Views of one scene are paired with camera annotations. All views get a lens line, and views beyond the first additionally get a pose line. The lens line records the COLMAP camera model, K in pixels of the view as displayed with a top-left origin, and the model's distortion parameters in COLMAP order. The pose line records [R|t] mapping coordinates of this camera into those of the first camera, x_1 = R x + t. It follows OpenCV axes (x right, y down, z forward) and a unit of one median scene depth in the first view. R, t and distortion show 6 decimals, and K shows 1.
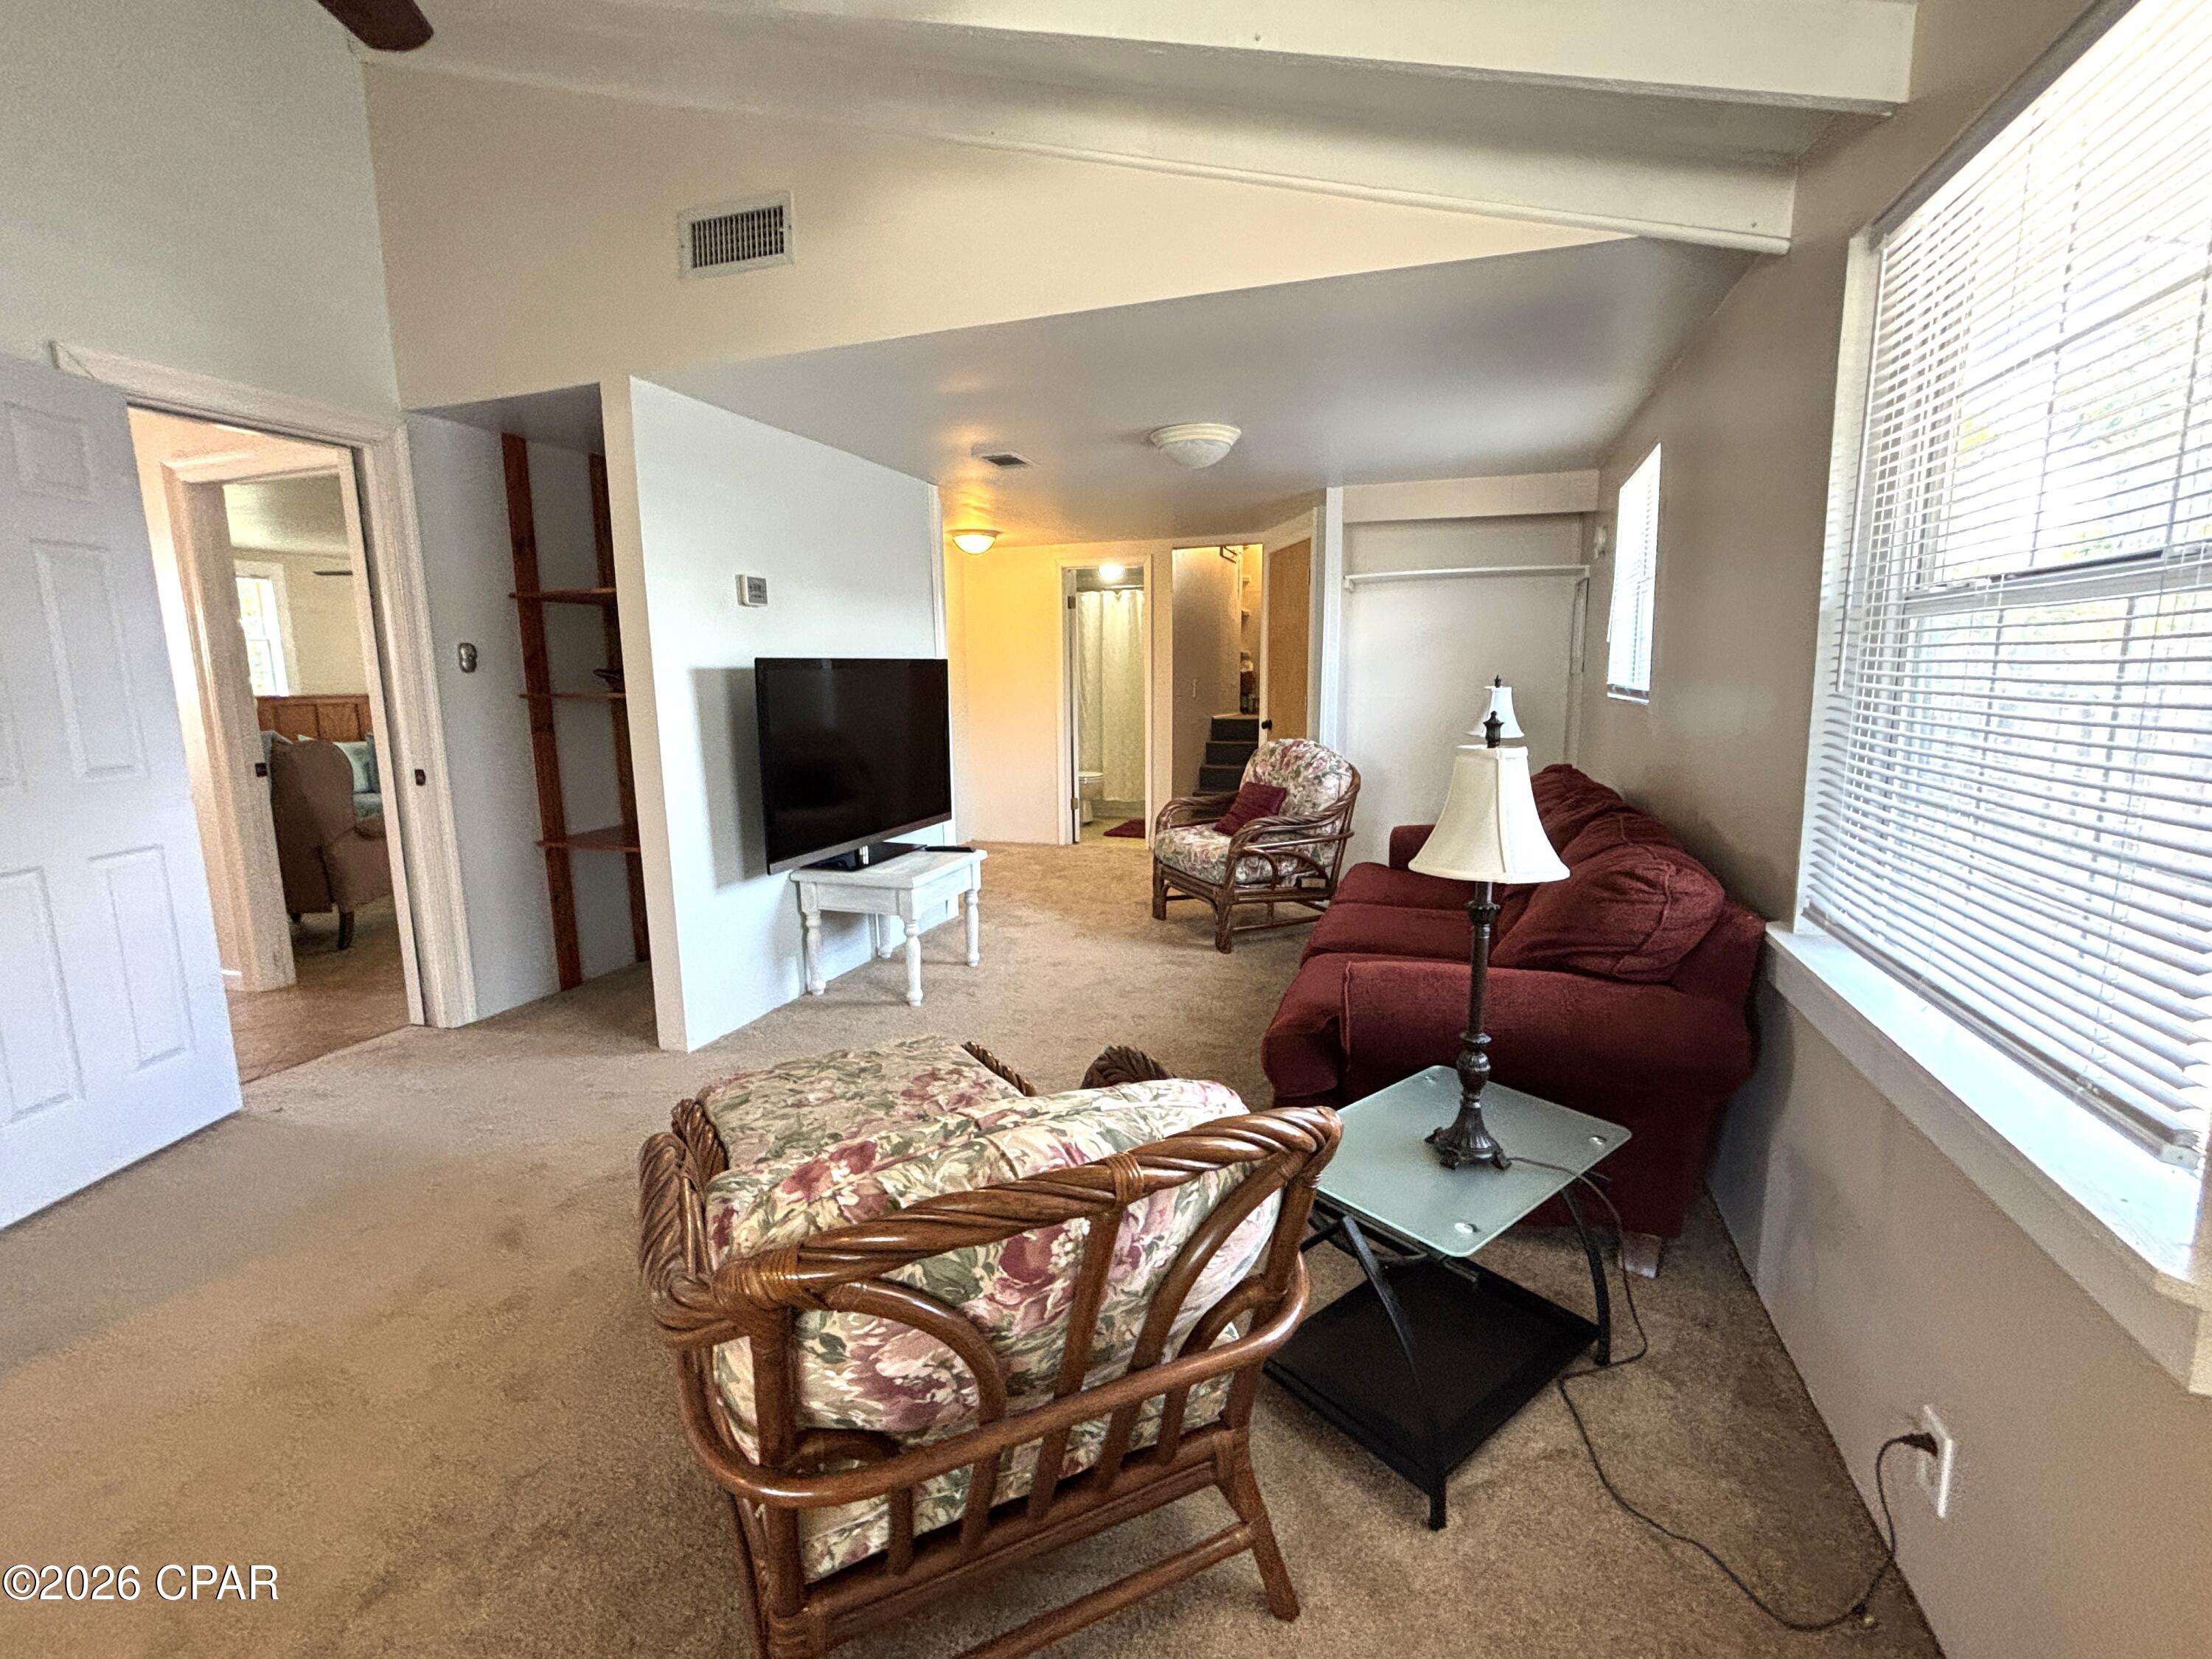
lens RADIAL K [[961.4, 0, 1102.5], [0, 961.4, 825.3], [0, 0, 1]] dist [-0.000480, -0.000211]
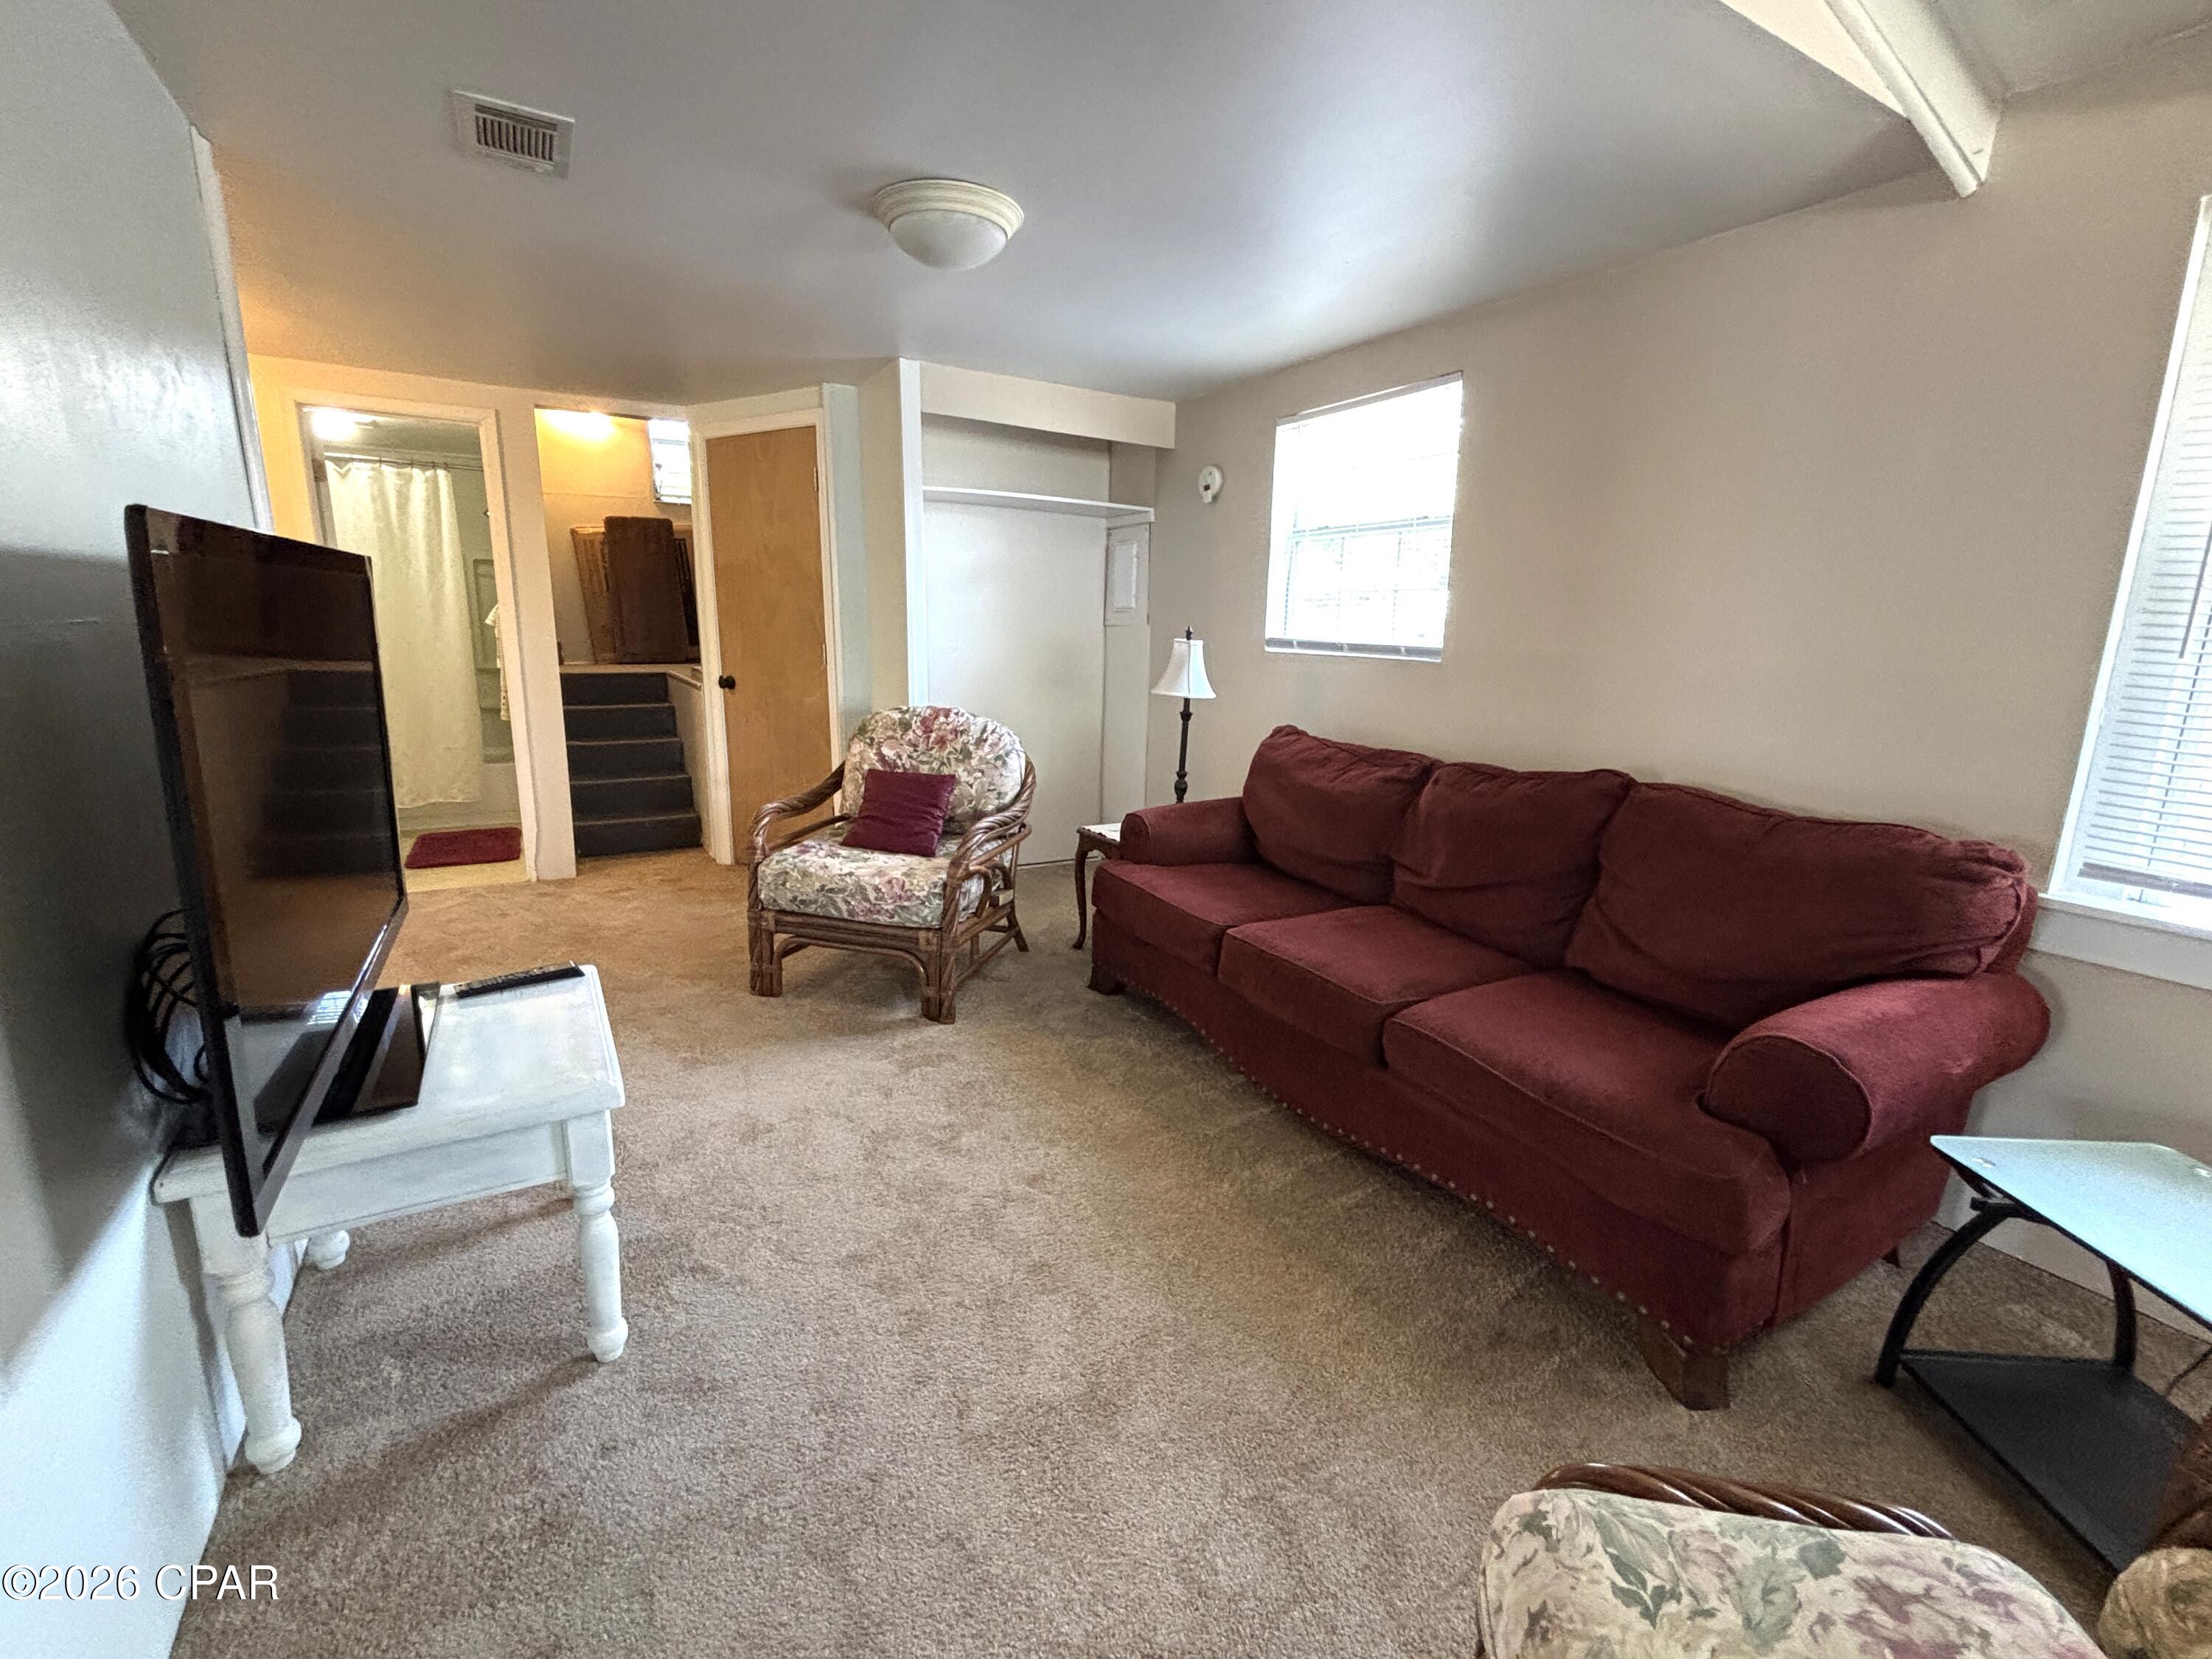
lens RADIAL K [[961.4, 0, 1111.5], [0, 961.4, 823.5], [0, 0, 1]] dist [-0.000480, -0.000211]
pose [[0.645201, -0.130442, 0.752795, -0.292431], [0.090265, 0.991431, 0.094429, -0.062795], [-0.758662, 0.007025, 0.651447, 0.459446]]
